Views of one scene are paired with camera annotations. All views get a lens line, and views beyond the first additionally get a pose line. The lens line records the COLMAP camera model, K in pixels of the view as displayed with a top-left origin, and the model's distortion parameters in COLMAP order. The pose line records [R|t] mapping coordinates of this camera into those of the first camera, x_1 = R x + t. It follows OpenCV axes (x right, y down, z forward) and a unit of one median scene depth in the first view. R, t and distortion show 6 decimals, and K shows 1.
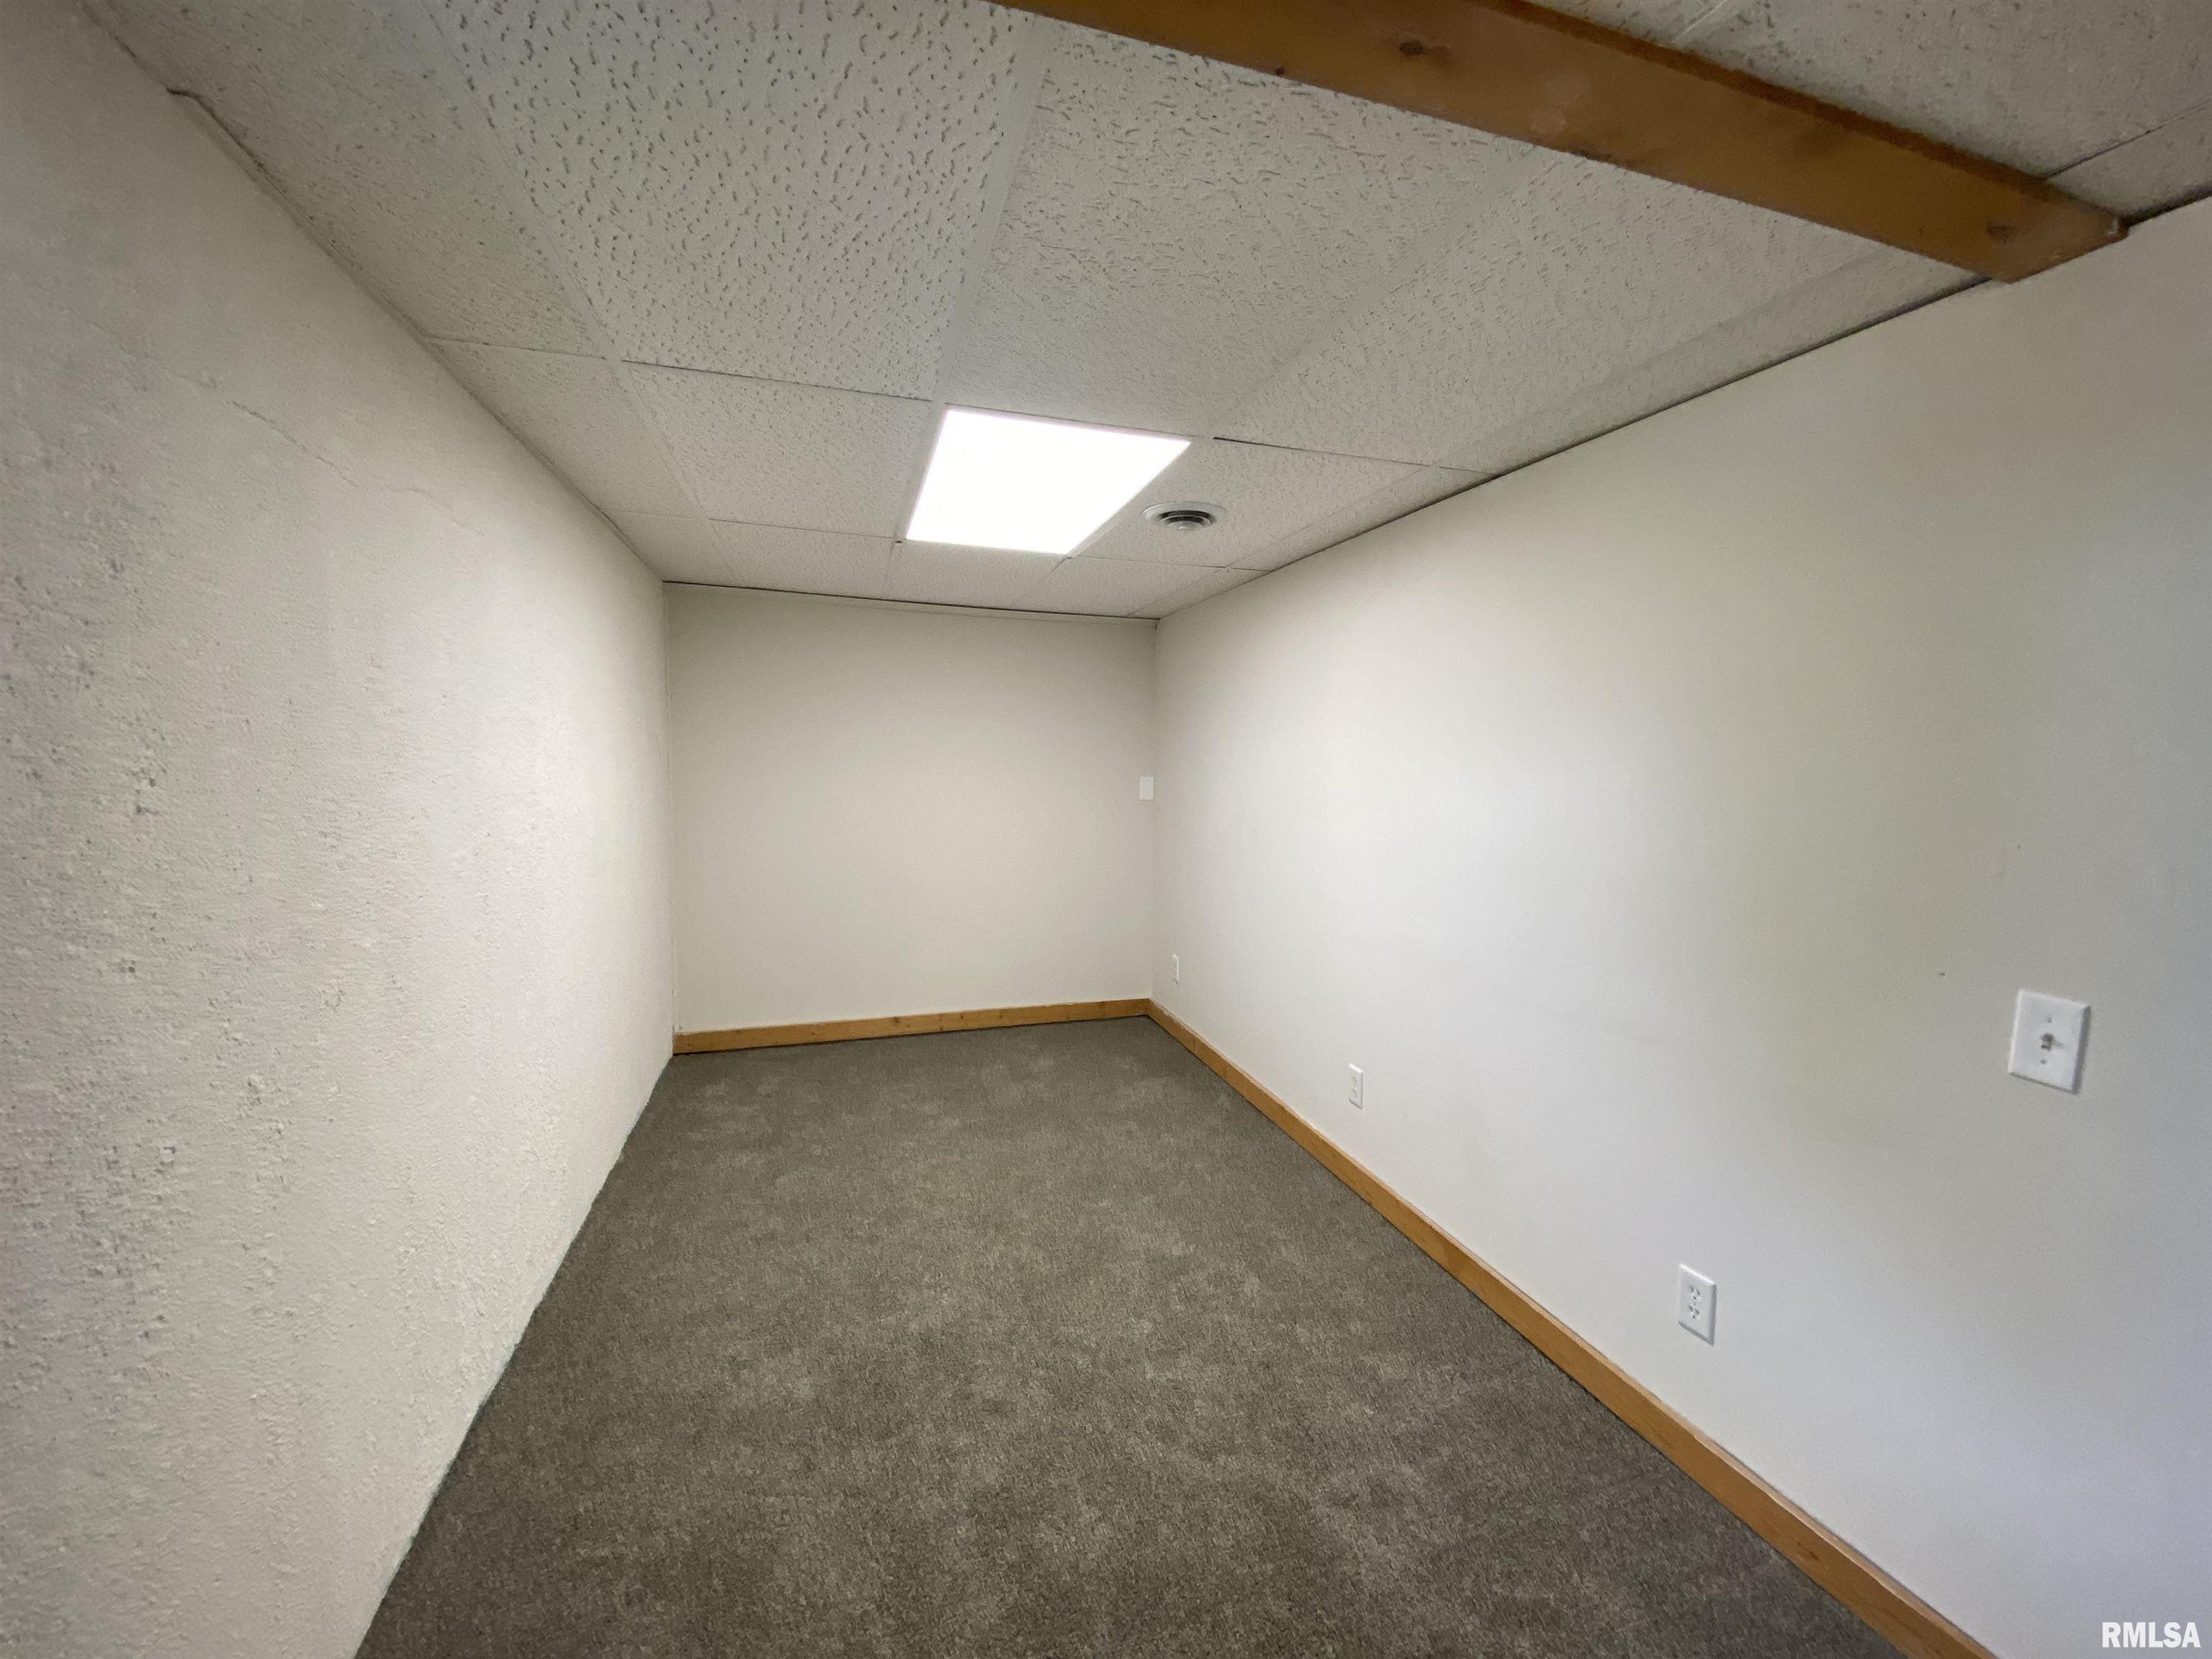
lens RADIAL K [[902.0, 0, 1099.8], [0, 902.0, 824.9], [0, 0, 1]] dist [-0.012137, -0.008419]
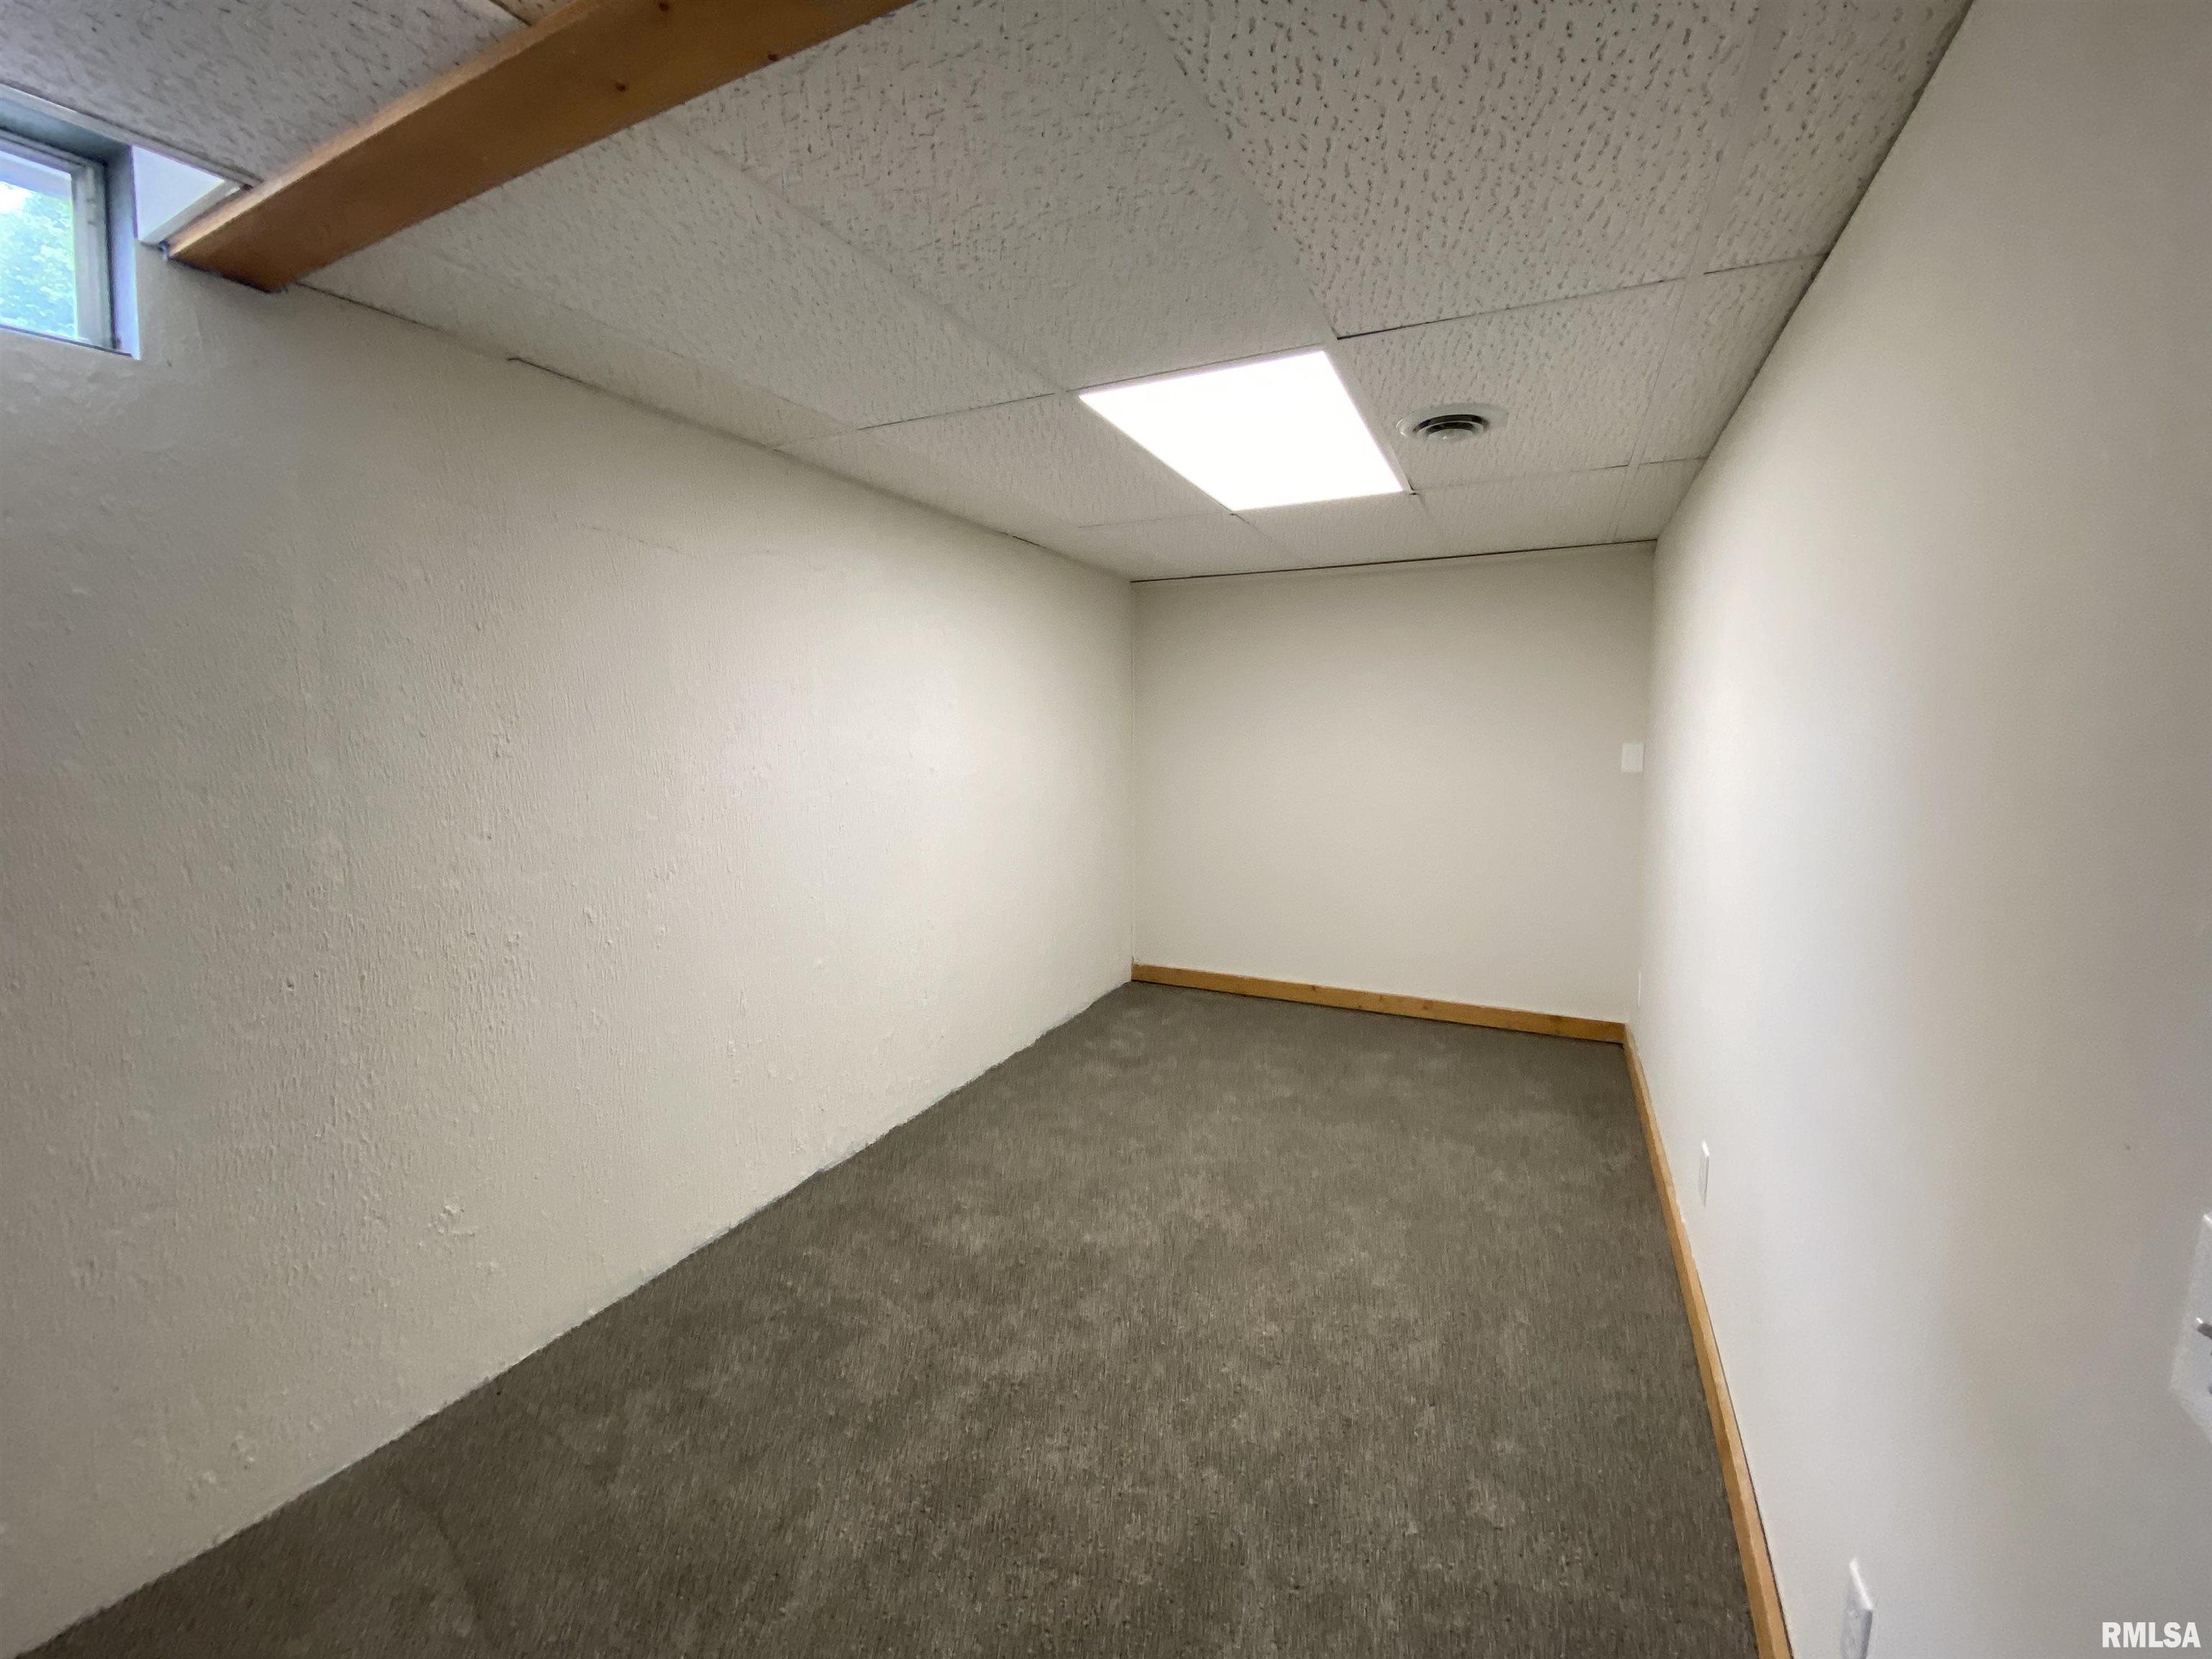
lens RADIAL K [[902.0, 0, 1103.7], [0, 902.0, 835.1], [0, 0, 1]] dist [-0.012137, -0.008419]
pose [[0.751175, 0.083101, -0.654852, 0.413939], [-0.058959, 0.996526, 0.058828, 0.003316], [0.657465, -0.005581, 0.753464, 0.160438]]
